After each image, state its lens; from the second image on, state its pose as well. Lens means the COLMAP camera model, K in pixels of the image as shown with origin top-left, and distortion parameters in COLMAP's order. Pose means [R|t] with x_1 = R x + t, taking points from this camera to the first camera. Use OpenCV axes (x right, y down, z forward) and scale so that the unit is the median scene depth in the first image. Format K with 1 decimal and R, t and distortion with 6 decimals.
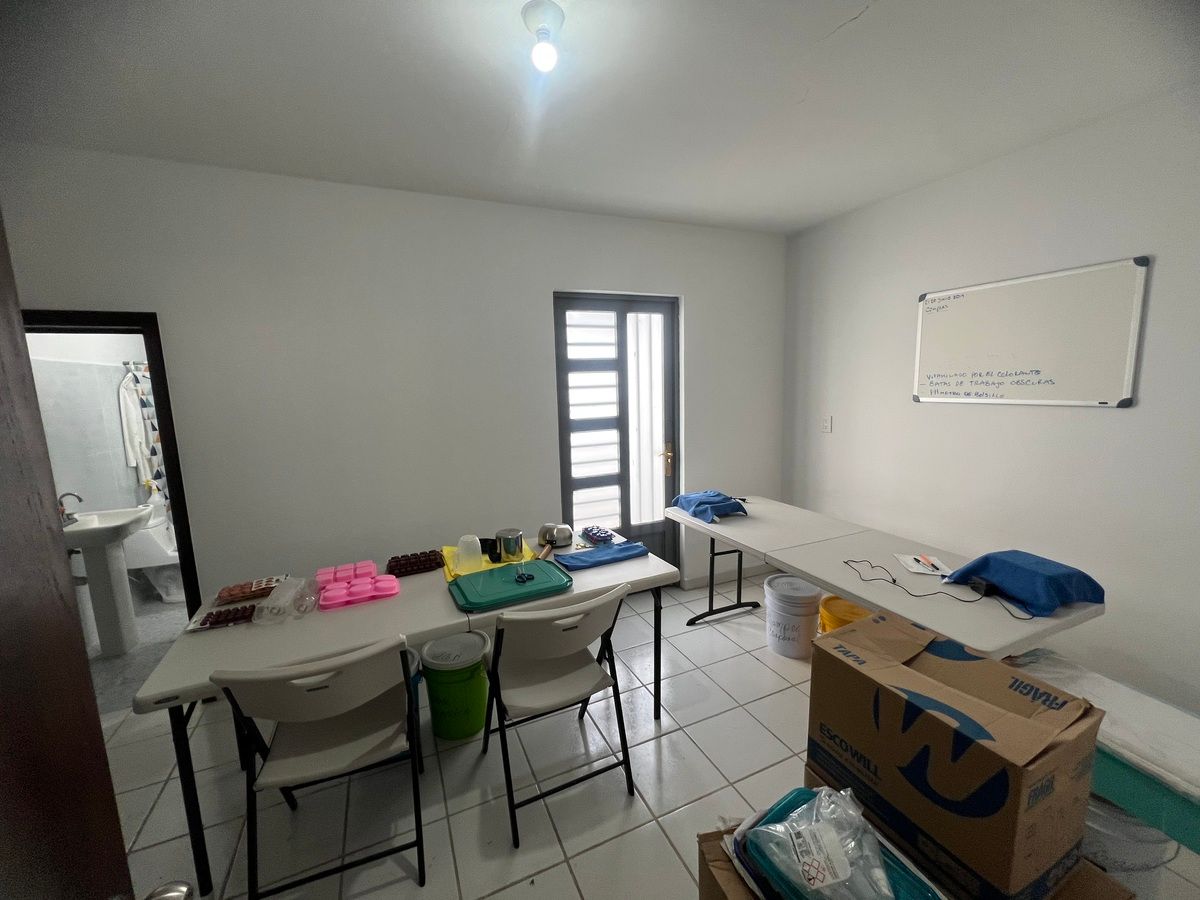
lens RADIAL K [[476.3, 0, 600.0], [0, 476.3, 450.0], [0, 0, 1]] dist [0.000535, 0.000211]
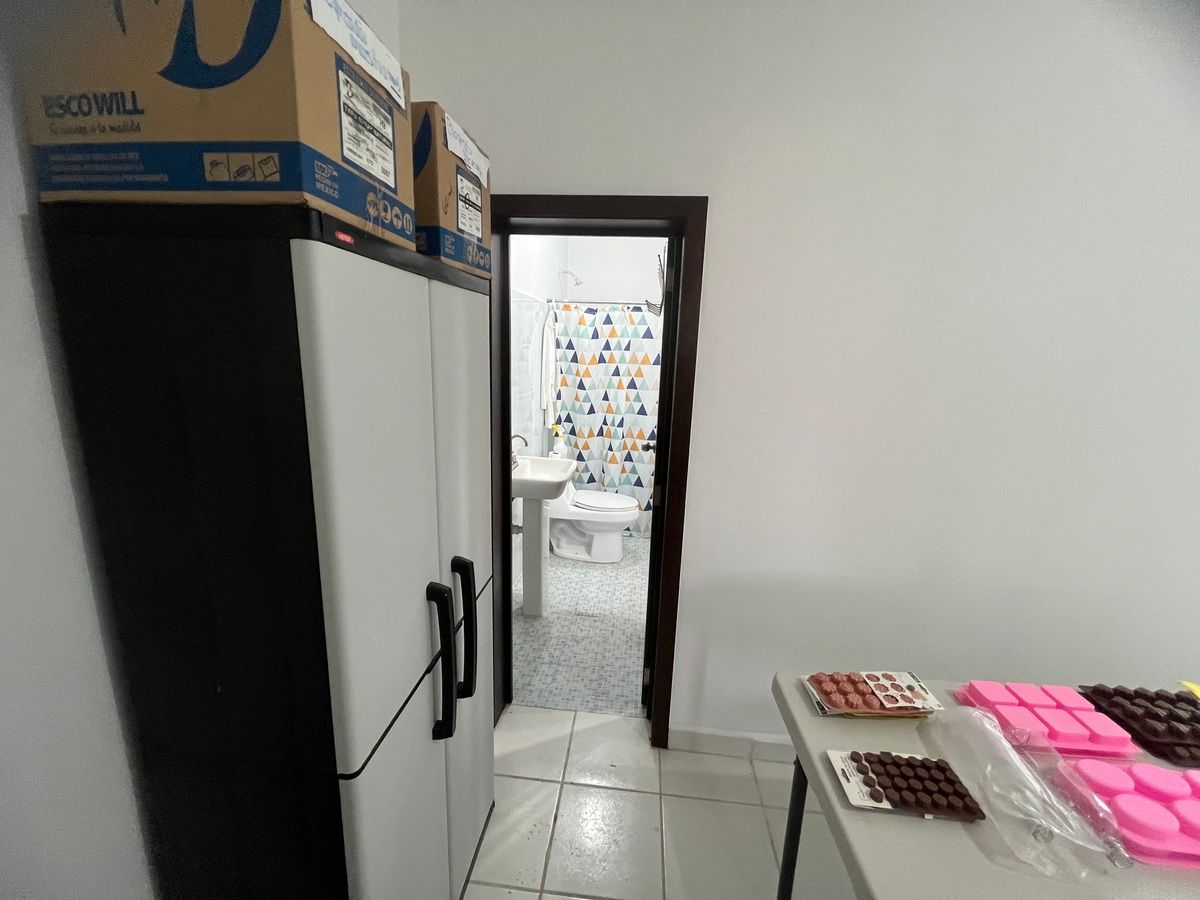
lens RADIAL K [[475.9, 0, 600.0], [0, 475.9, 450.0], [0, 0, 1]] dist [0.000099, -0.000057]
pose [[0.866035, 0.163331, -0.472553, -0.404436], [-0.130073, 0.986194, 0.102481, 0.002990], [0.482767, -0.027286, 0.875324, 0.202738]]
